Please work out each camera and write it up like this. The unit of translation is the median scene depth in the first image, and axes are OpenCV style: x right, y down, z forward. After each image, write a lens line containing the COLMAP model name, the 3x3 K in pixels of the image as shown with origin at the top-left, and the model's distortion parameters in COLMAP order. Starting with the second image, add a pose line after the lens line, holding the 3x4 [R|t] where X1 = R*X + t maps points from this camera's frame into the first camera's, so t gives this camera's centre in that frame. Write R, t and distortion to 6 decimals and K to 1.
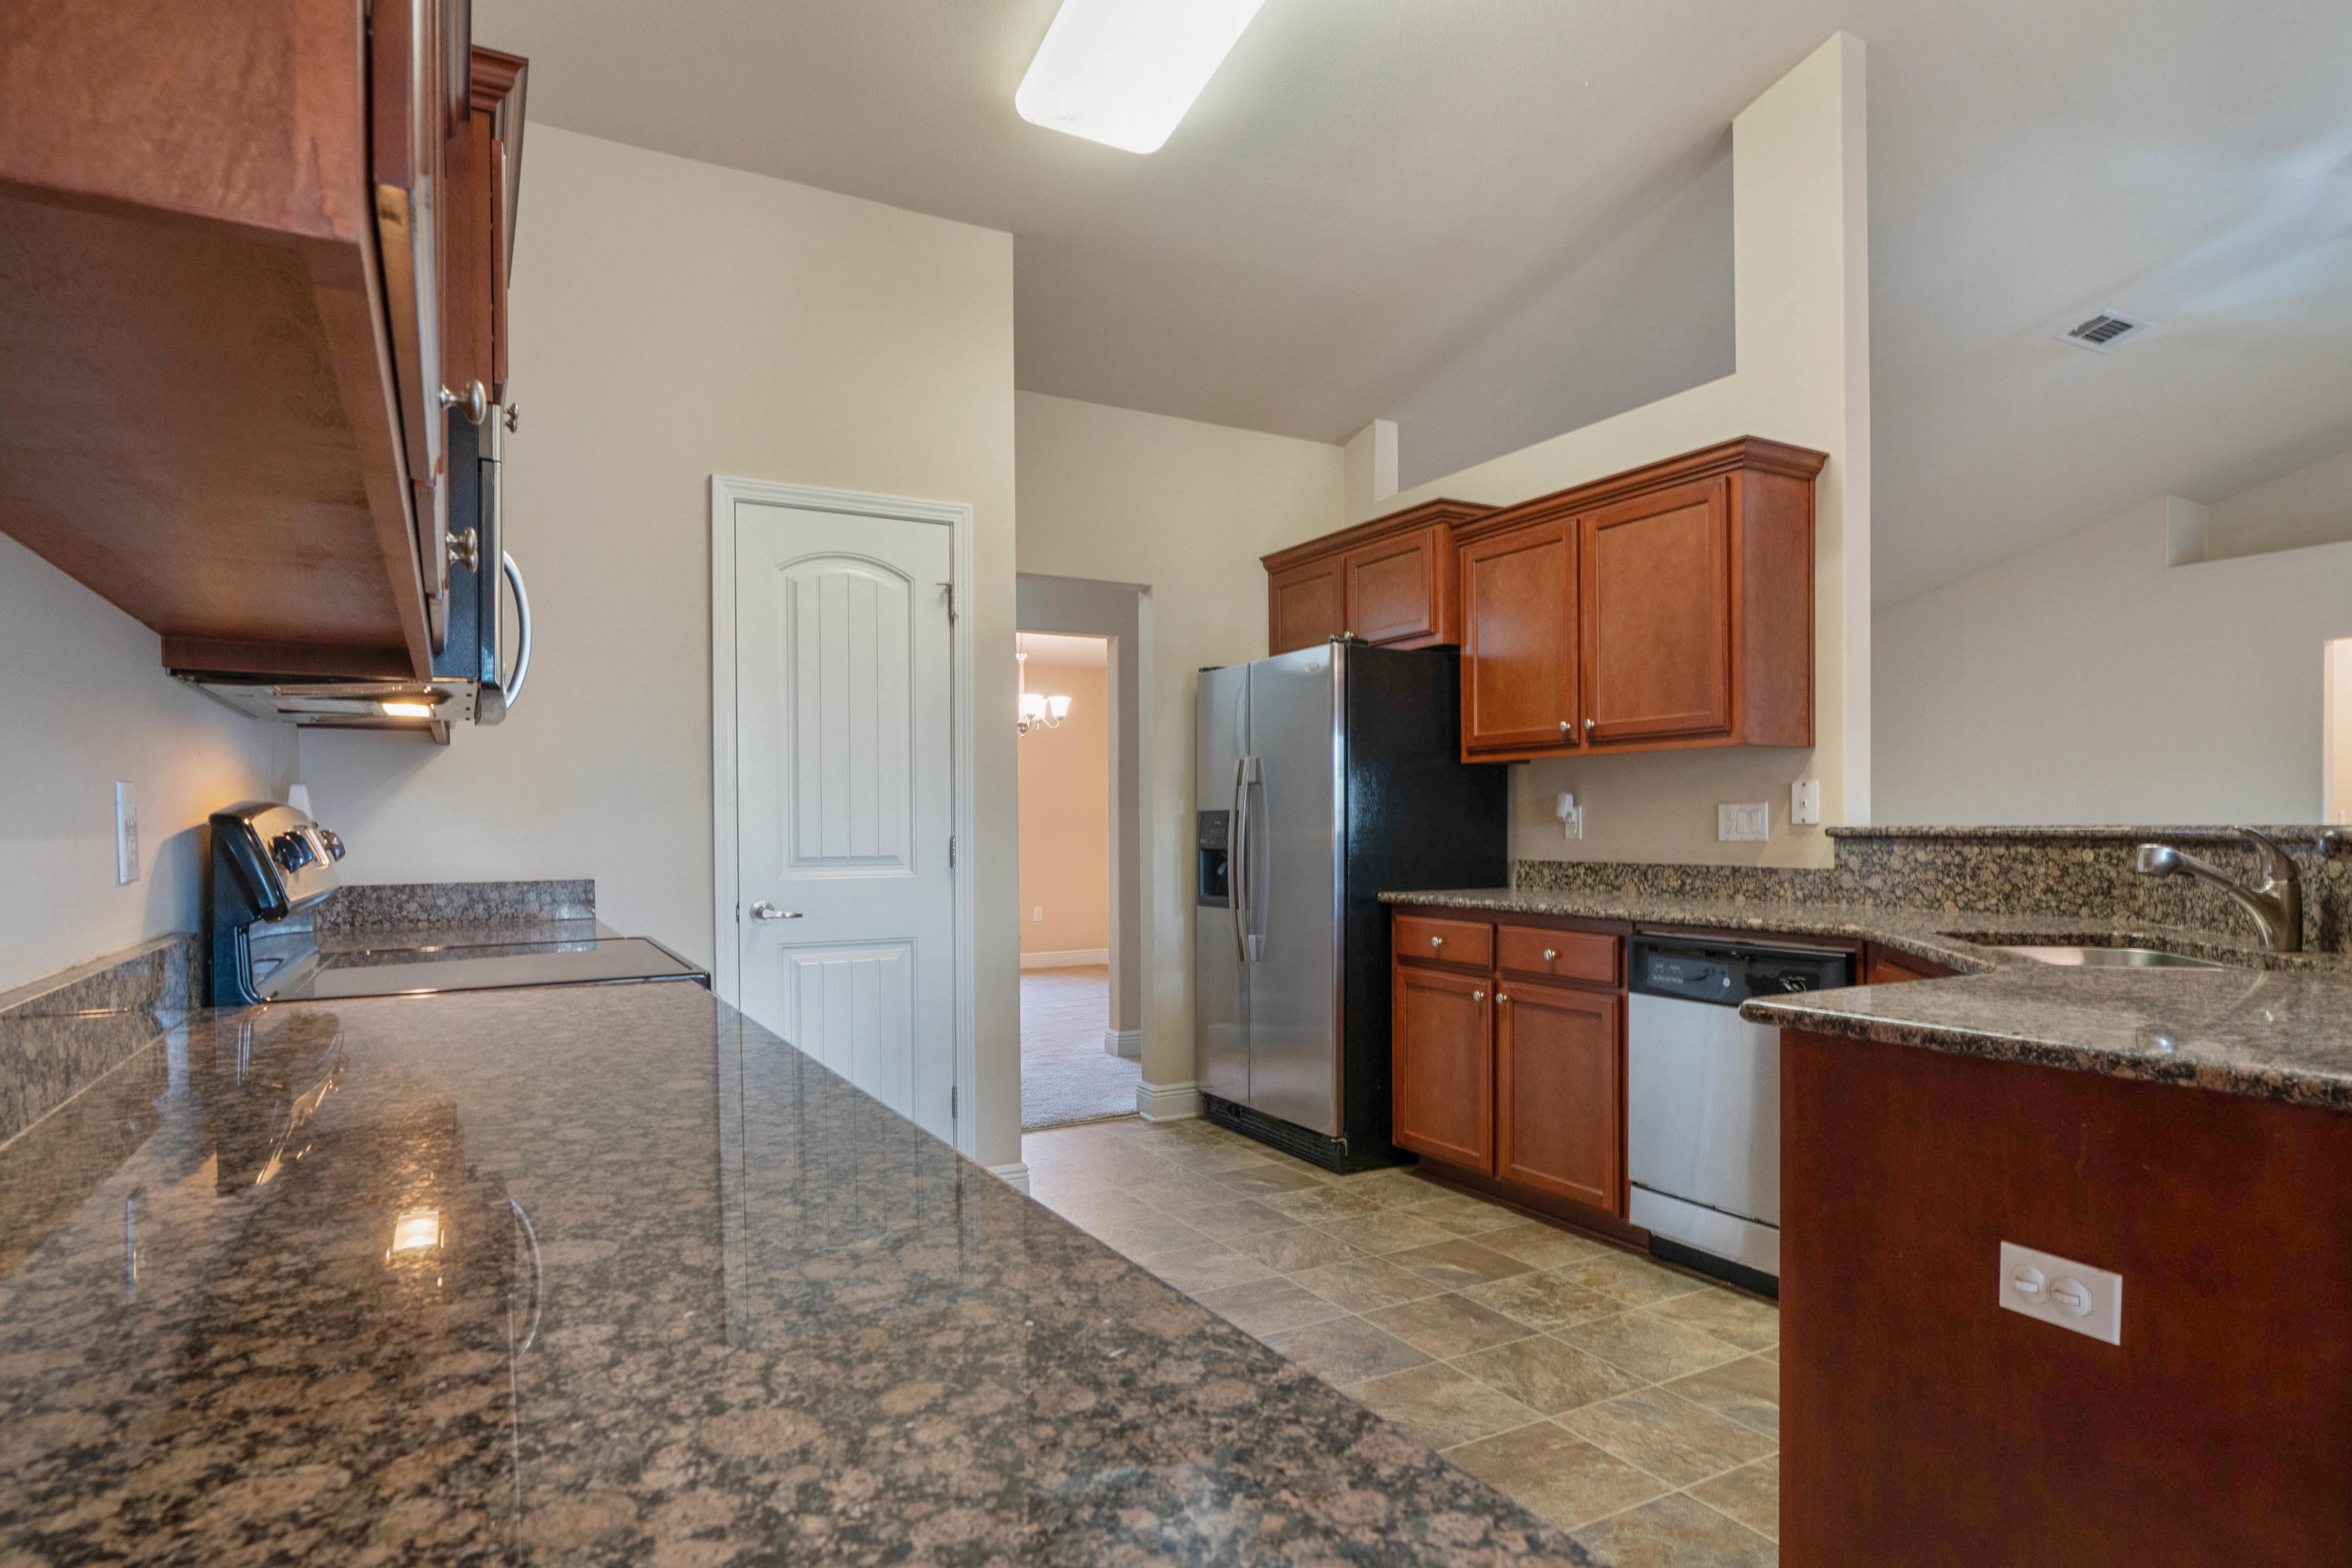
lens RADIAL K [[1264.0, 0, 1172.2], [0, 1264.0, 800.9], [0, 0, 1]] dist [-0.001166, 0.000506]
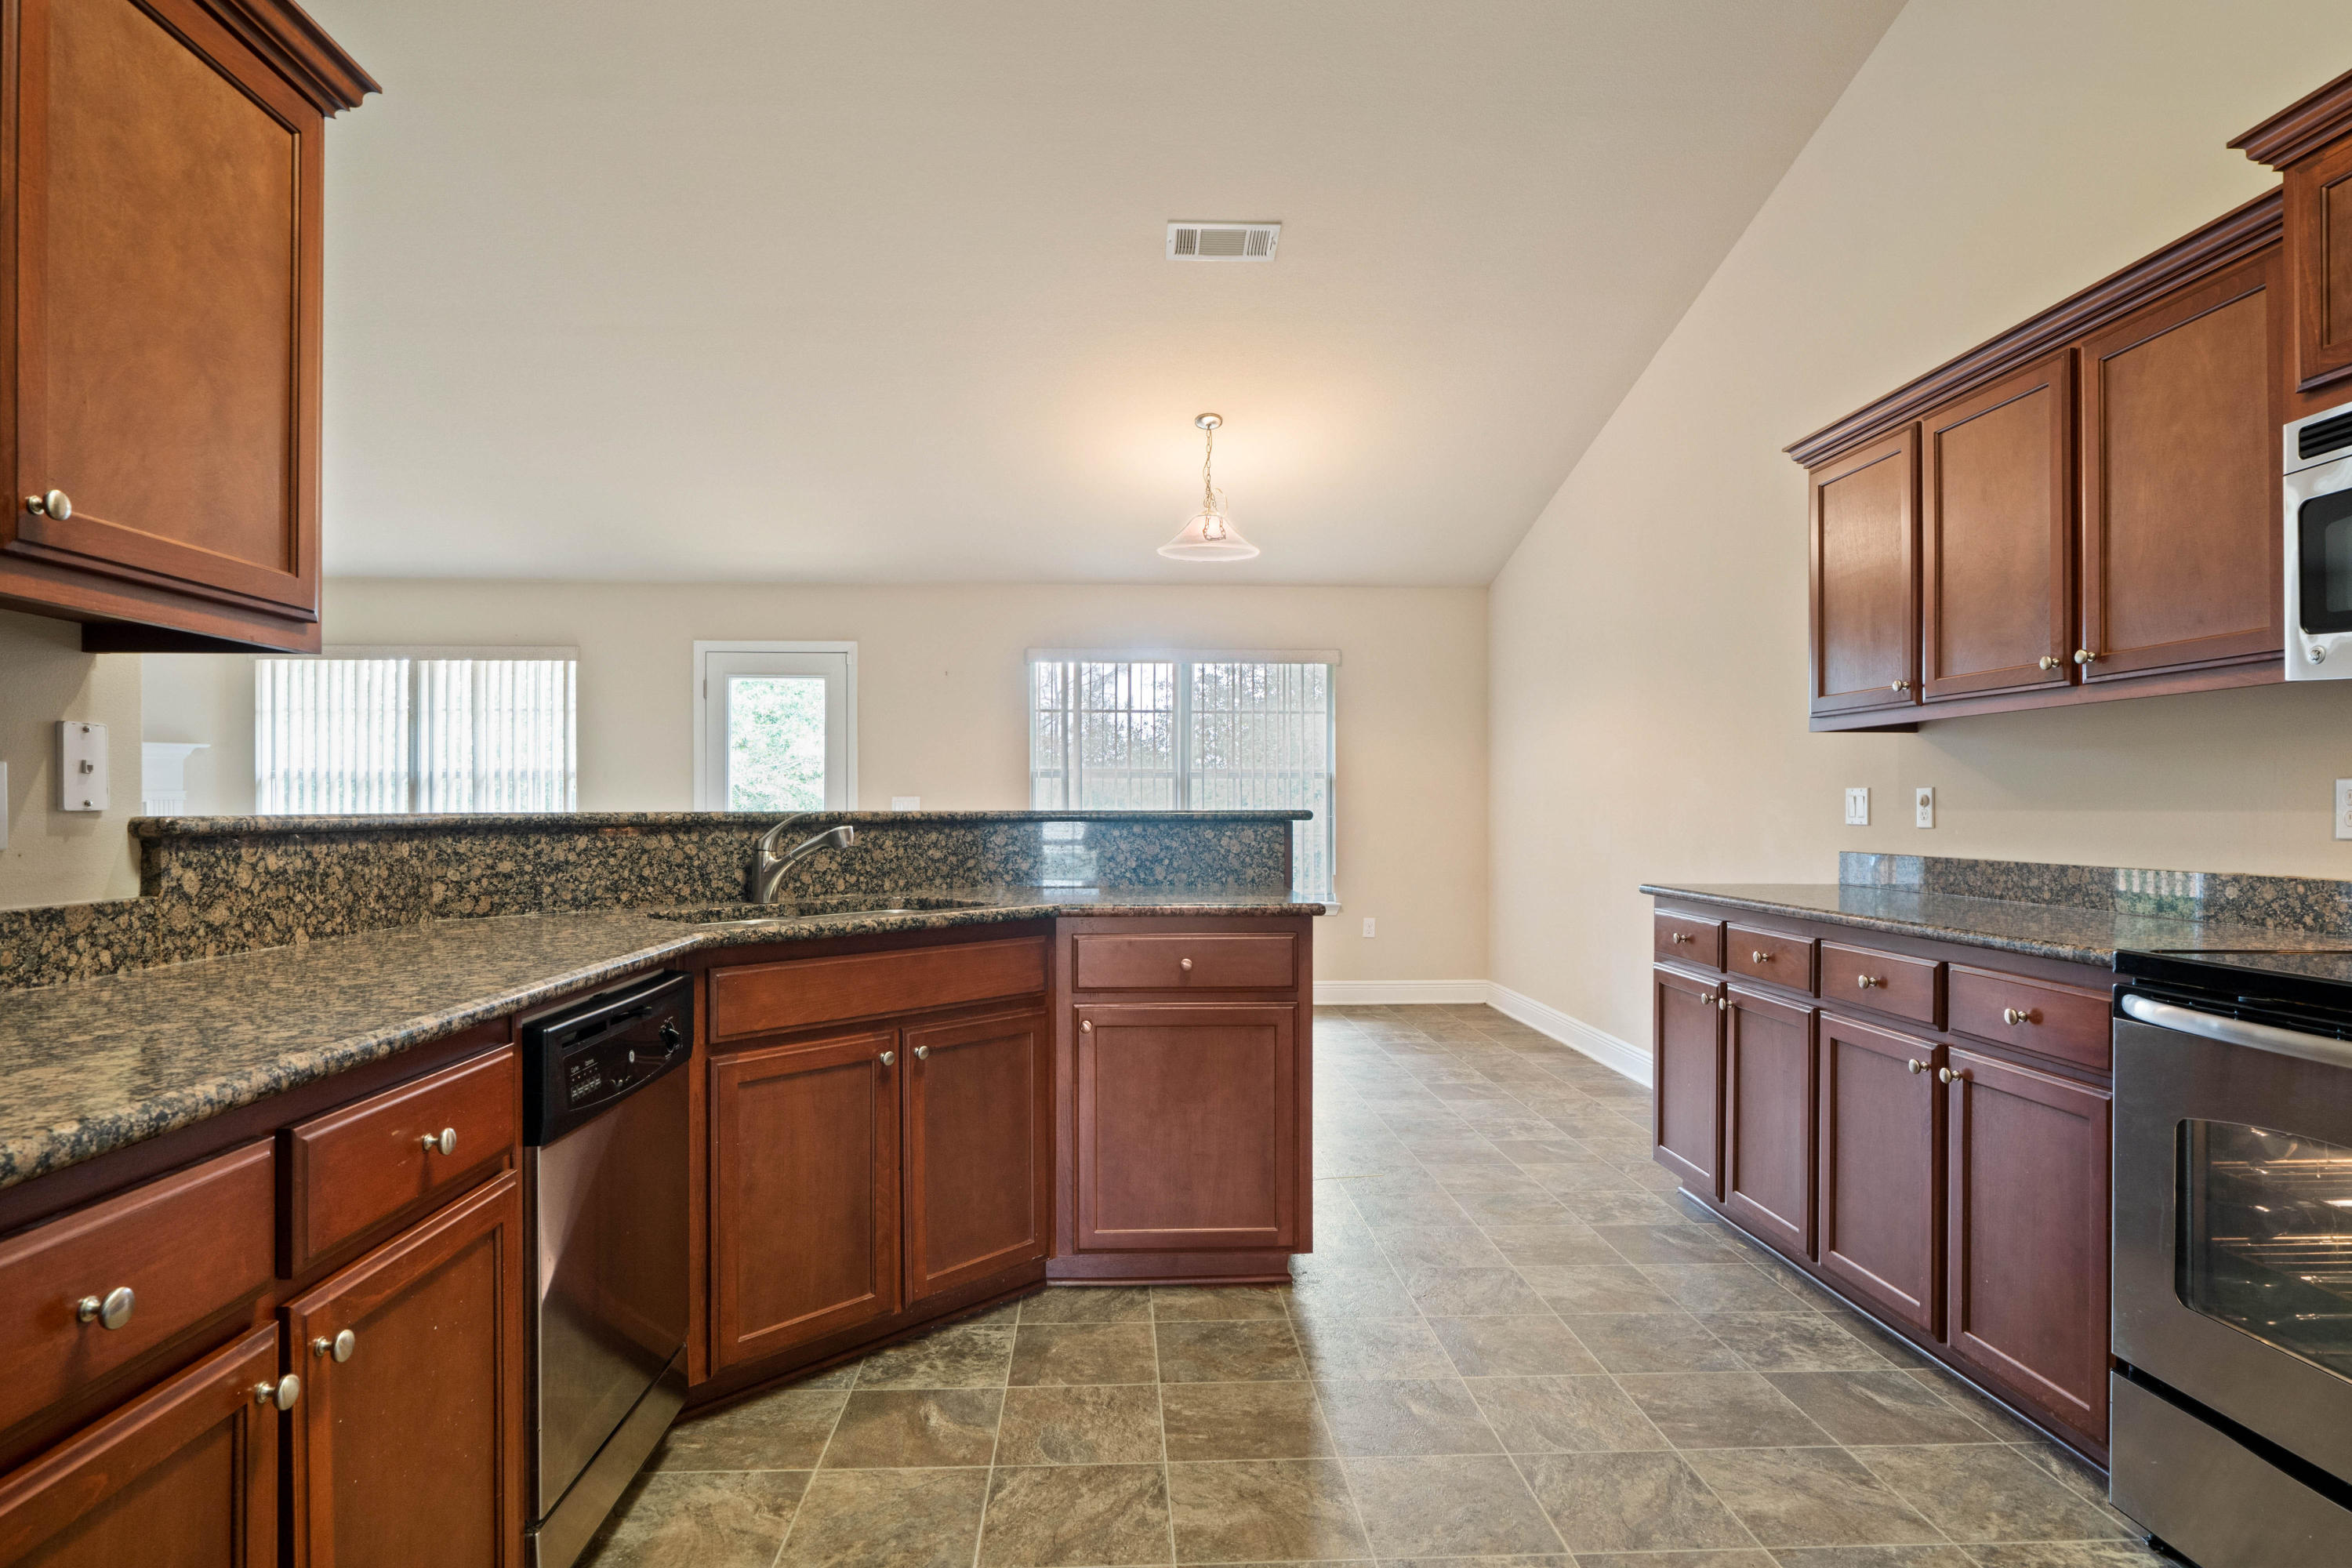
lens RADIAL K [[1264.0, 0, 1176.1], [0, 1264.0, 795.5], [0, 0, 1]] dist [-0.001166, 0.000506]
pose [[-0.896506, 0.014149, 0.442805, -0.089427], [0.000757, 0.999537, -0.030405, 0.030384], [-0.443030, -0.026923, -0.896102, 1.391021]]
